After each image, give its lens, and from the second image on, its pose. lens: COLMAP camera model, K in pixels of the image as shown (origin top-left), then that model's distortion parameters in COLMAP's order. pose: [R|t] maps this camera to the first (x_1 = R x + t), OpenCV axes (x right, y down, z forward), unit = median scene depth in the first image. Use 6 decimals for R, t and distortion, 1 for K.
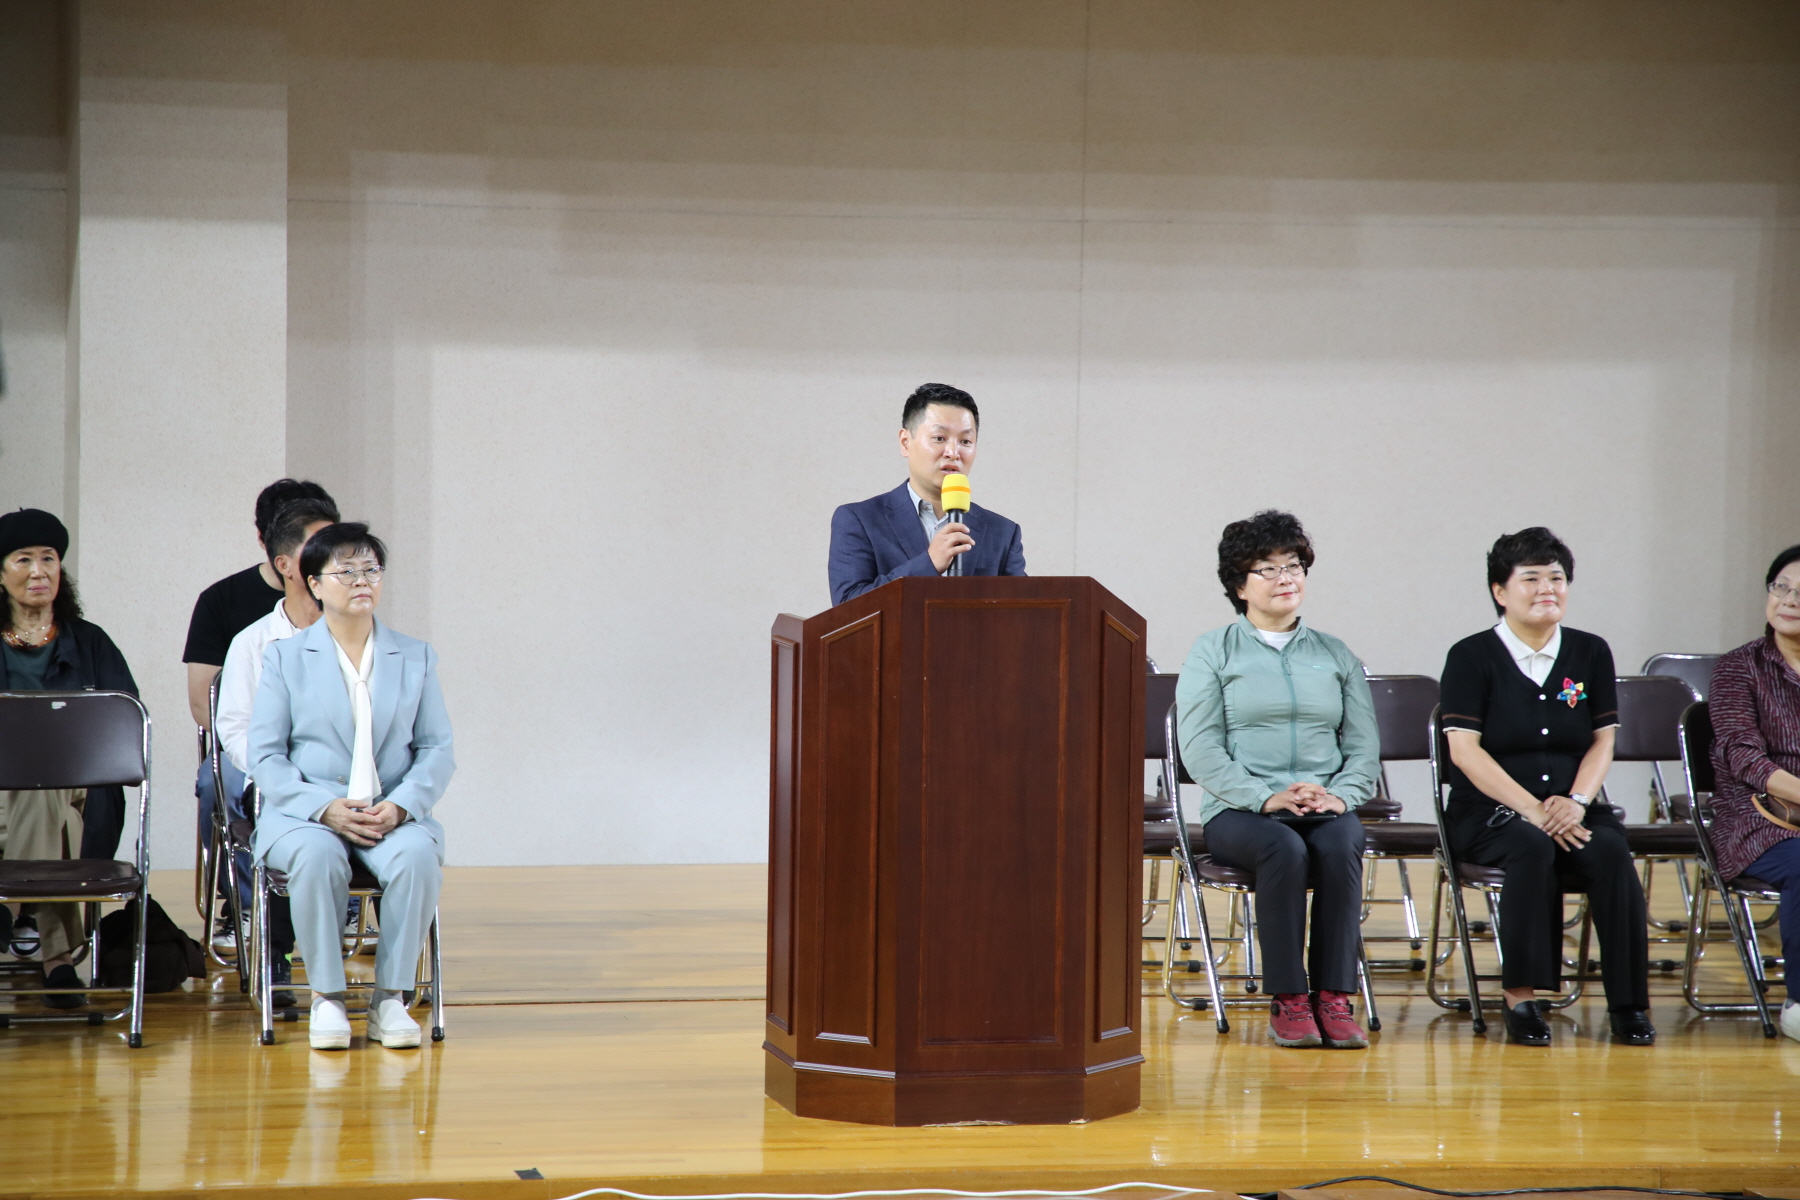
lens RADIAL K [[5132.3, 0, 900.0], [0, 5132.3, 600.0], [0, 0, 1]] dist [0.691535, 0.371934]
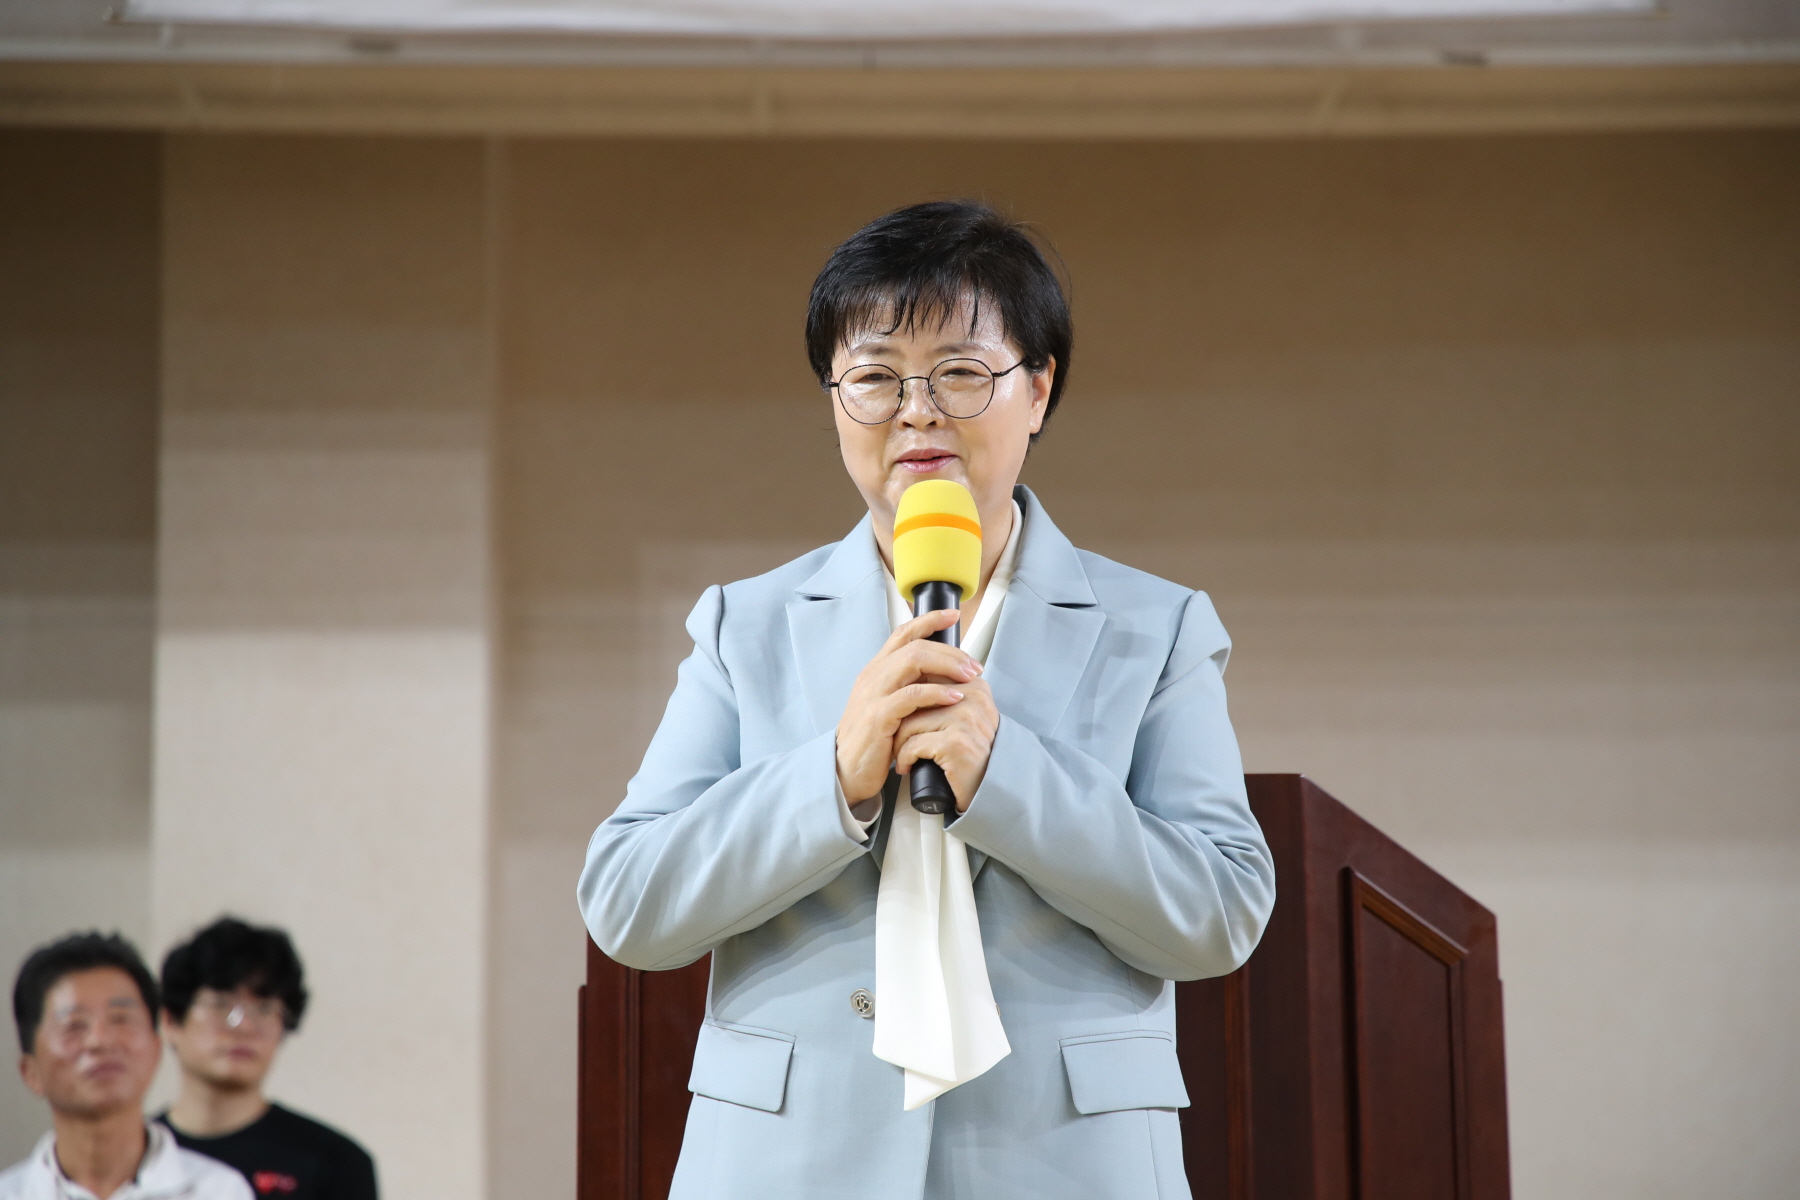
lens RADIAL K [[5132.3, 0, 900.0], [0, 5132.3, 600.0], [0, 0, 1]] dist [0.691535, 0.371934]
pose [[0.976068, -0.048632, -0.211958, 0.076609], [0.010212, 0.983849, -0.178710, 0.043405], [0.217226, 0.172268, 0.960800, 0.527754]]
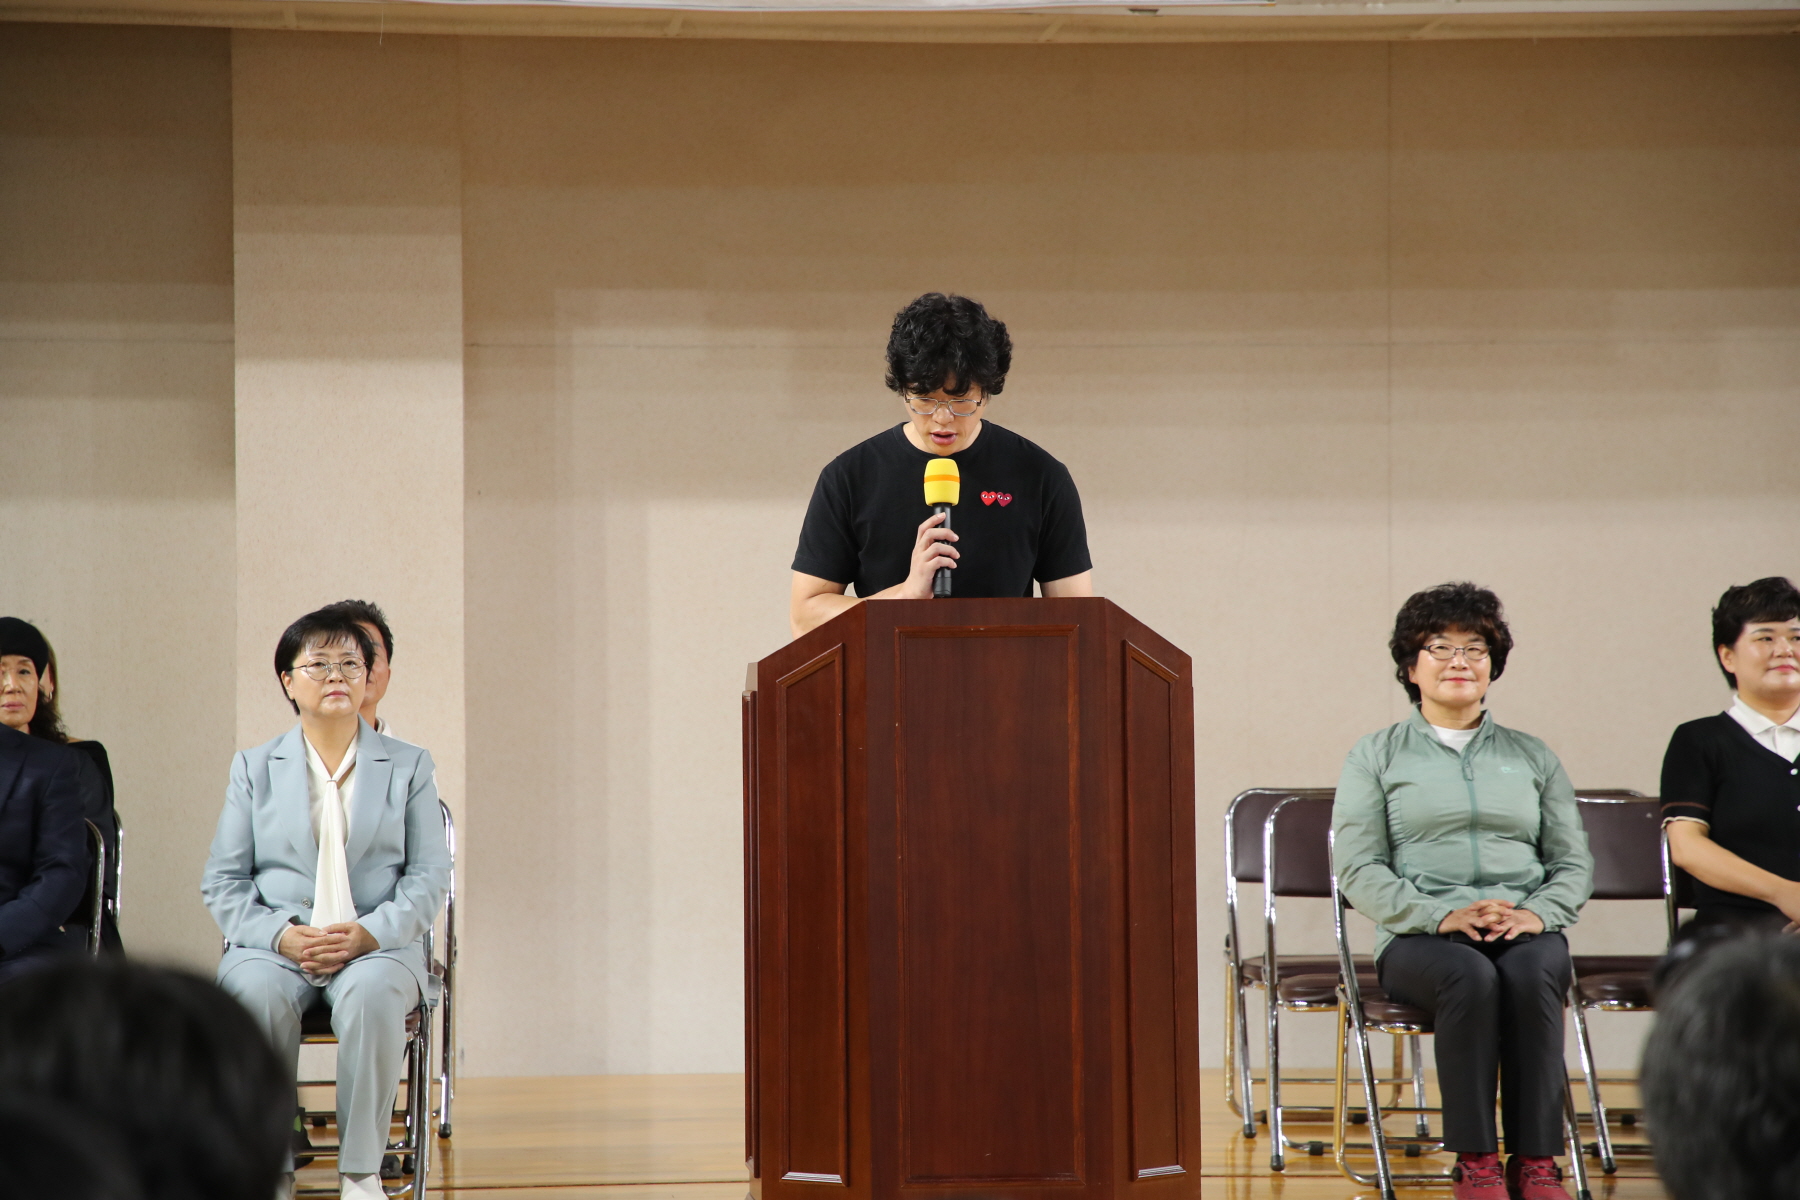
lens RADIAL K [[5132.3, 0, 900.0], [0, 5132.3, 600.0], [0, 0, 1]] dist [0.691535, 0.371934]
pose [[0.989918, -0.028022, -0.138843, 0.099923], [0.017328, 0.996830, -0.077645, 0.049464], [0.140579, 0.074456, 0.987266, 0.168484]]
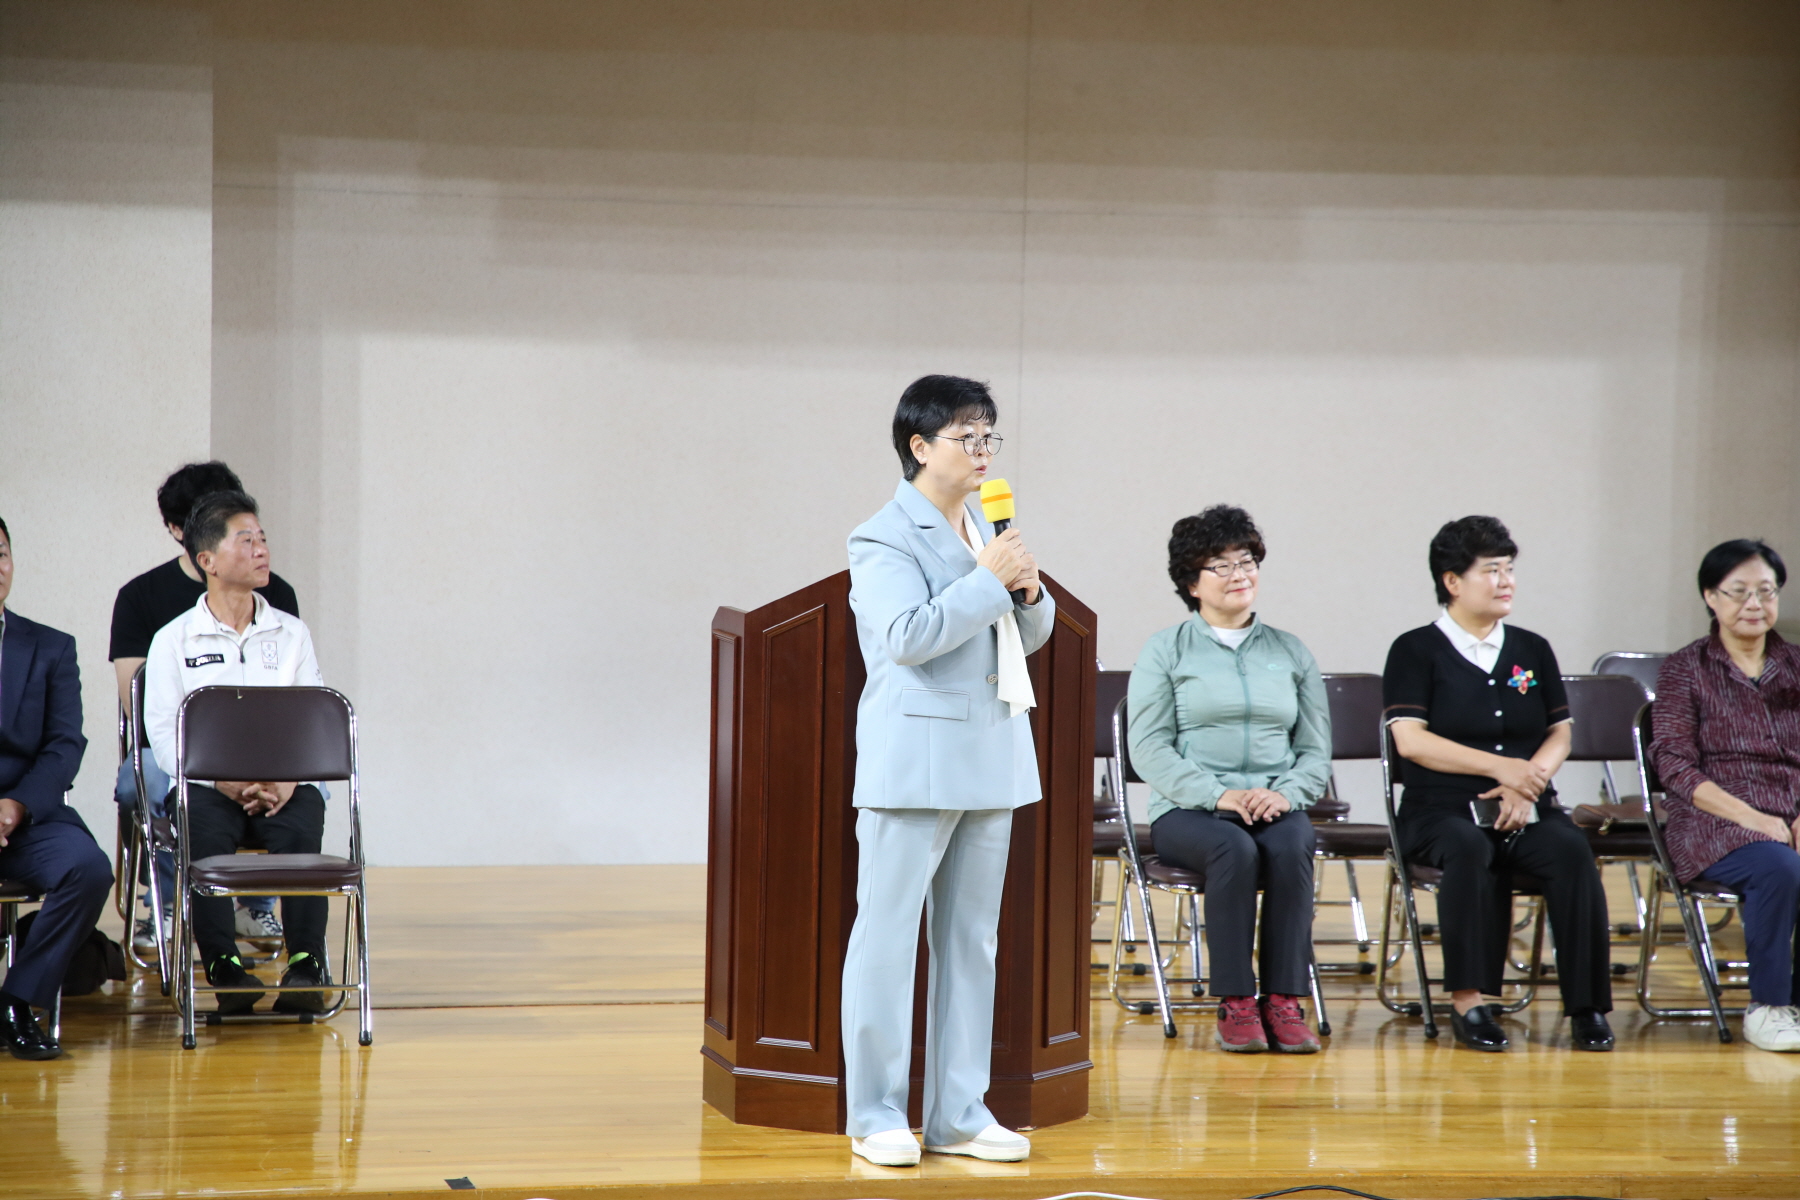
lens RADIAL K [[5132.3, 0, 900.0], [0, 5132.3, 600.0], [0, 0, 1]] dist [0.691535, 0.371934]
pose [[0.999894, 0.003275, 0.014209, -0.002793], [-0.003269, 0.999995, -0.000423, 0.001440], [-0.014211, 0.000377, 0.999899, 0.022269]]
